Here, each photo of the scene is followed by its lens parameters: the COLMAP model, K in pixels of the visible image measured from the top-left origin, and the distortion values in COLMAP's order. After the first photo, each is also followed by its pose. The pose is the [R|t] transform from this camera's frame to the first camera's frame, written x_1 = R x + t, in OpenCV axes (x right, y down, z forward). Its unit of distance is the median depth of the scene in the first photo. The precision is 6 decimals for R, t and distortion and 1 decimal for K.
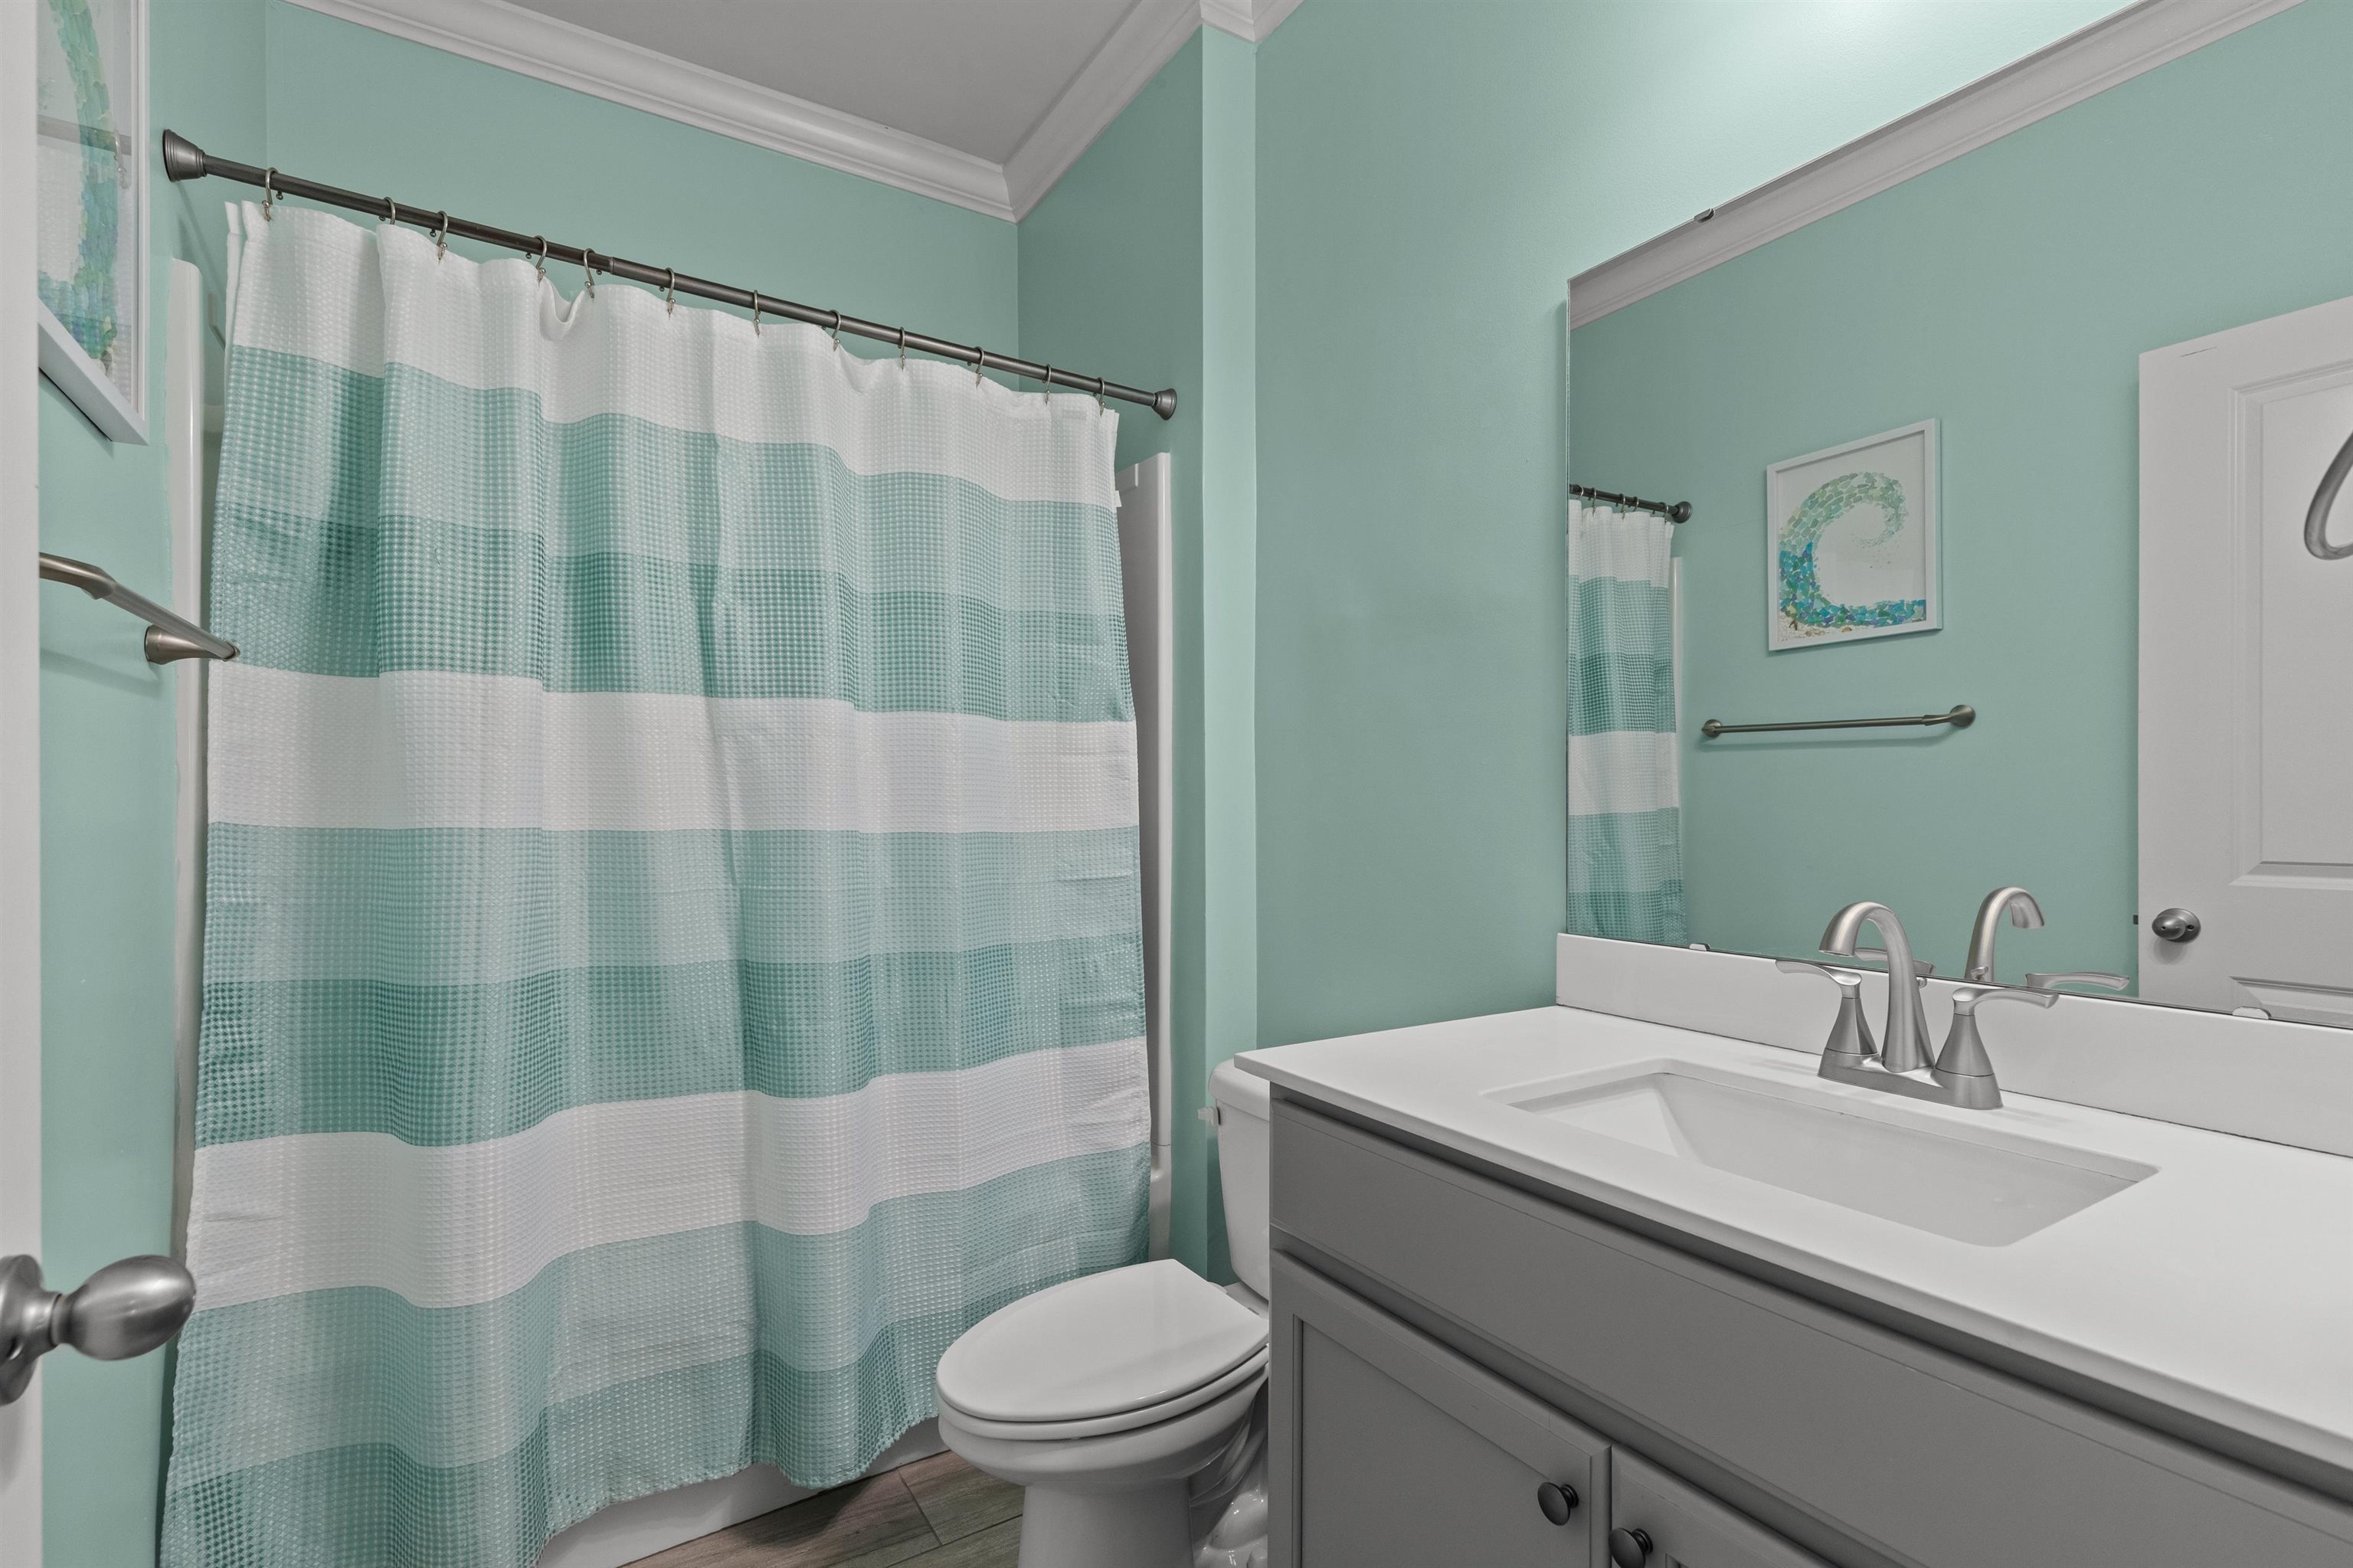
lens RADIAL K [[1097.3, 0, 1178.0], [0, 1097.3, 794.8], [0, 0, 1]] dist [0.021224, -0.011195]
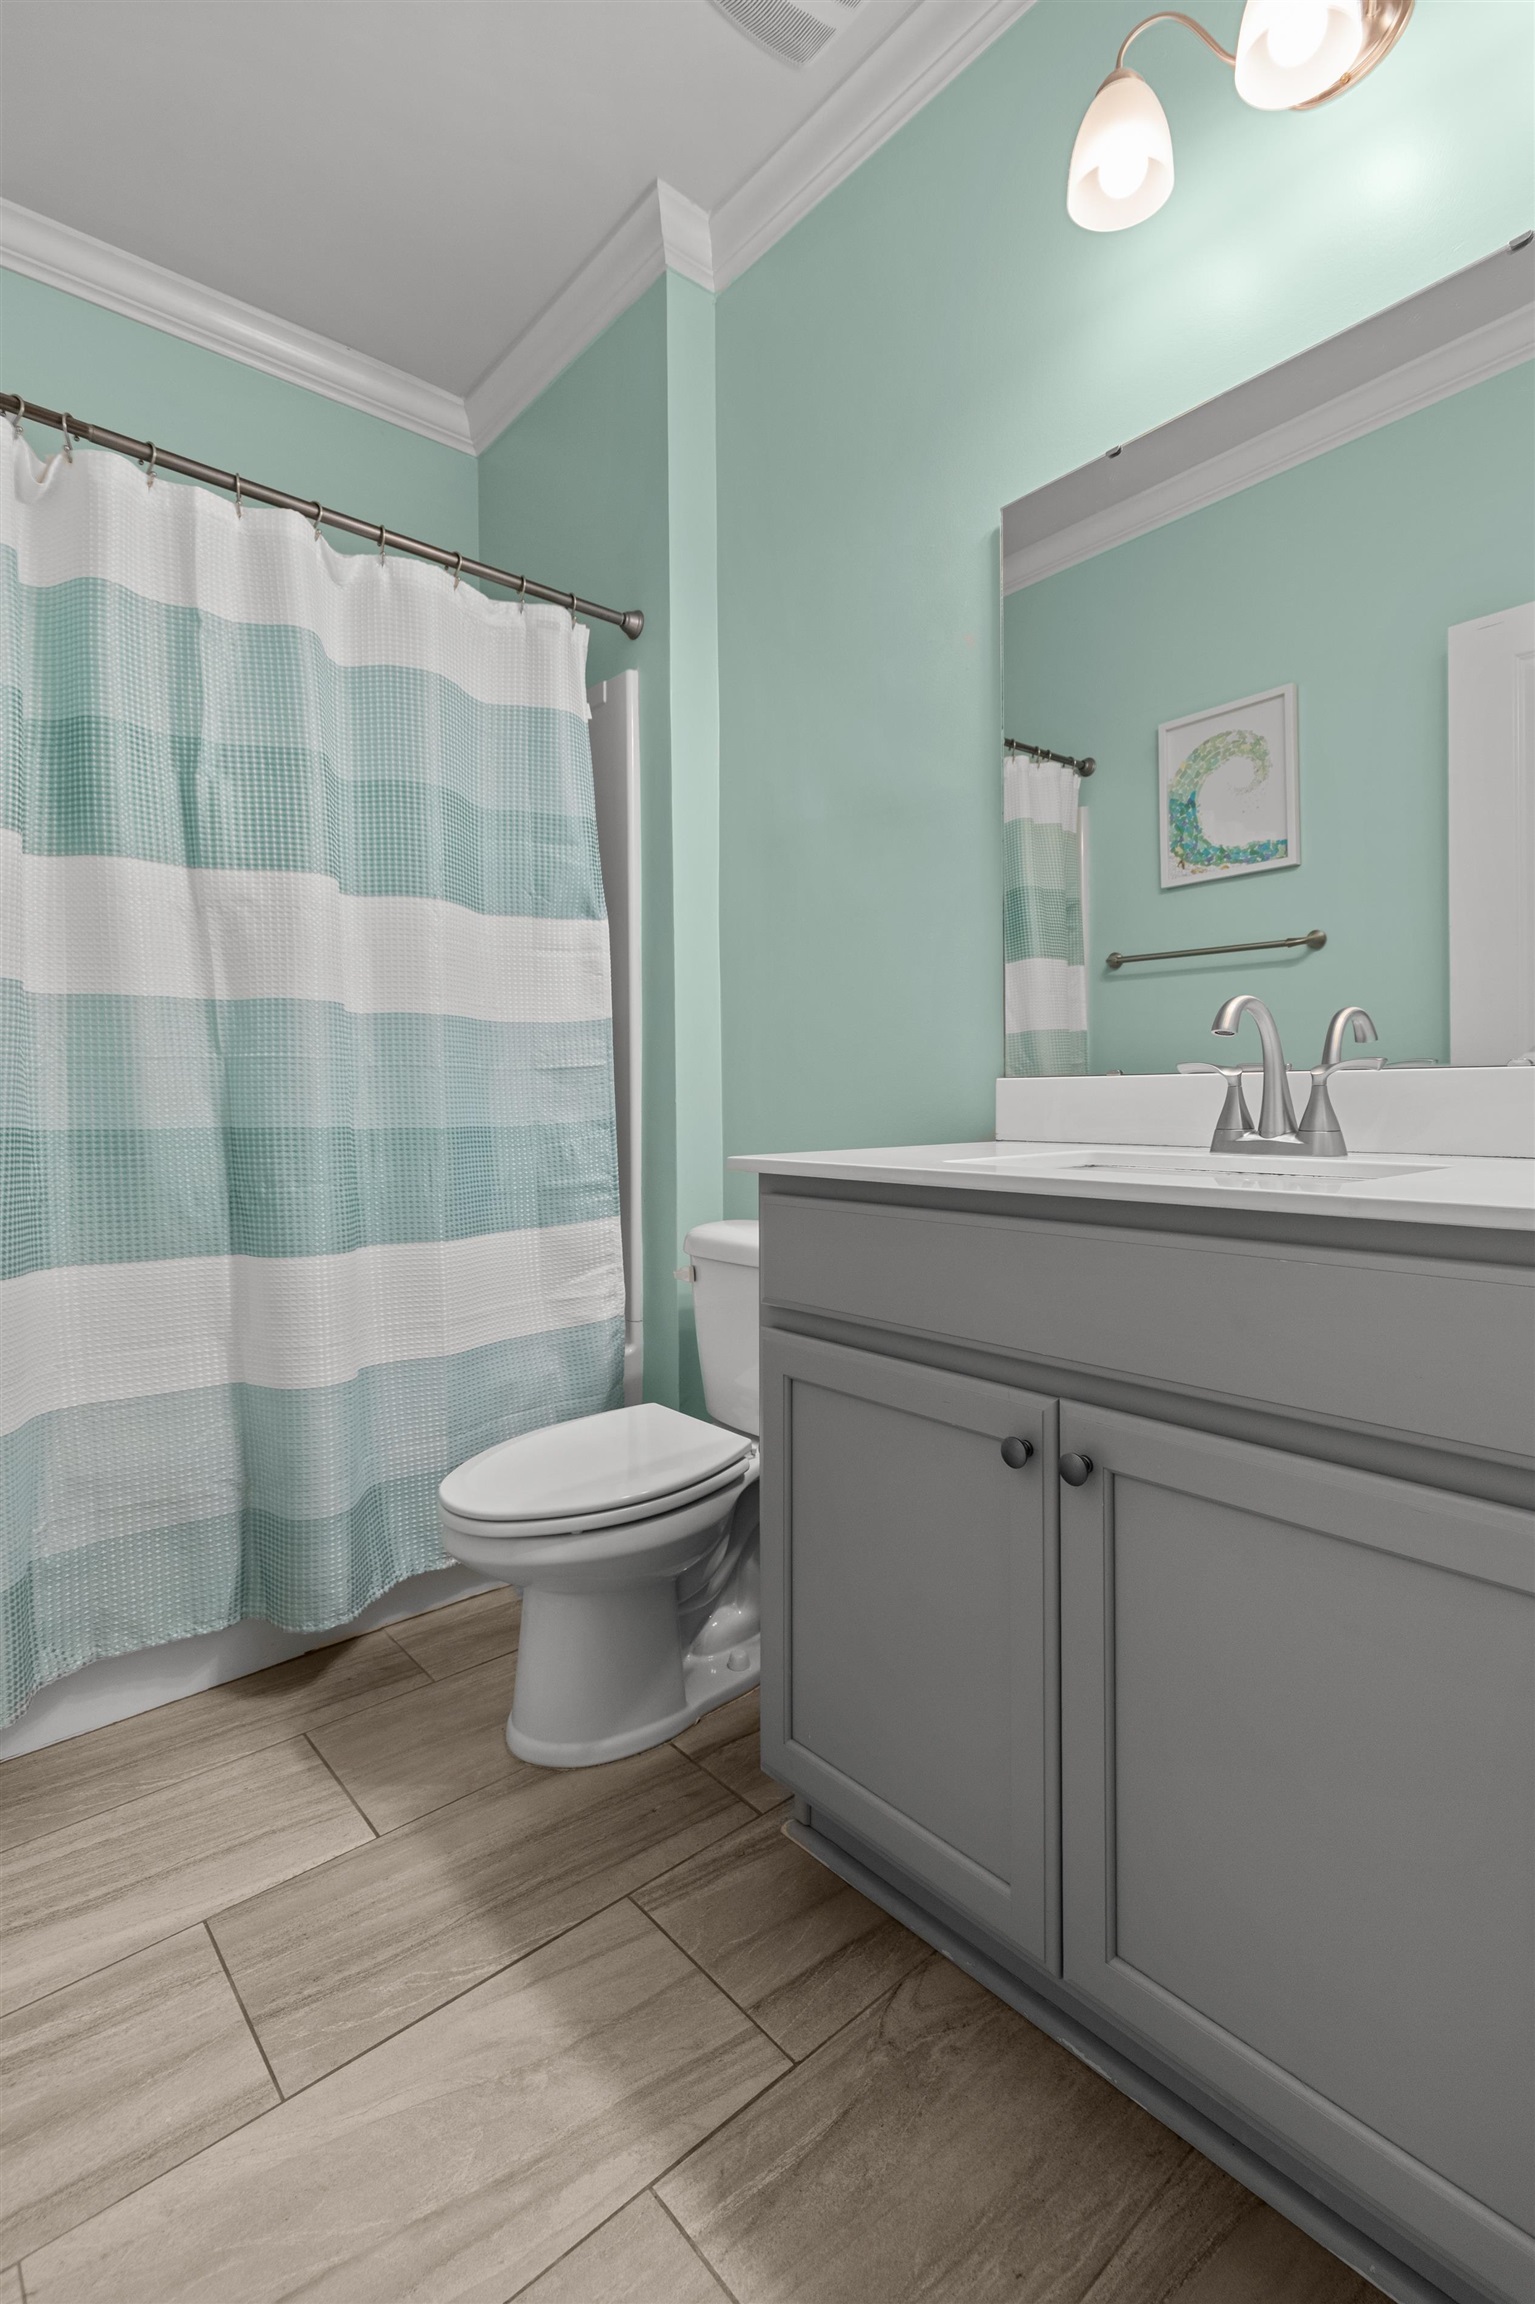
lens RADIAL K [[1074.4, 0, 773.8], [0, 1074.4, 1071.7], [0, 0, 1]] dist [0.021224, -0.011195]
pose [[0.988729, -0.006264, 0.149583, -0.041259], [0.007188, 0.999958, -0.005642, 0.098459], [-0.149541, 0.006653, 0.988733, -0.057858]]
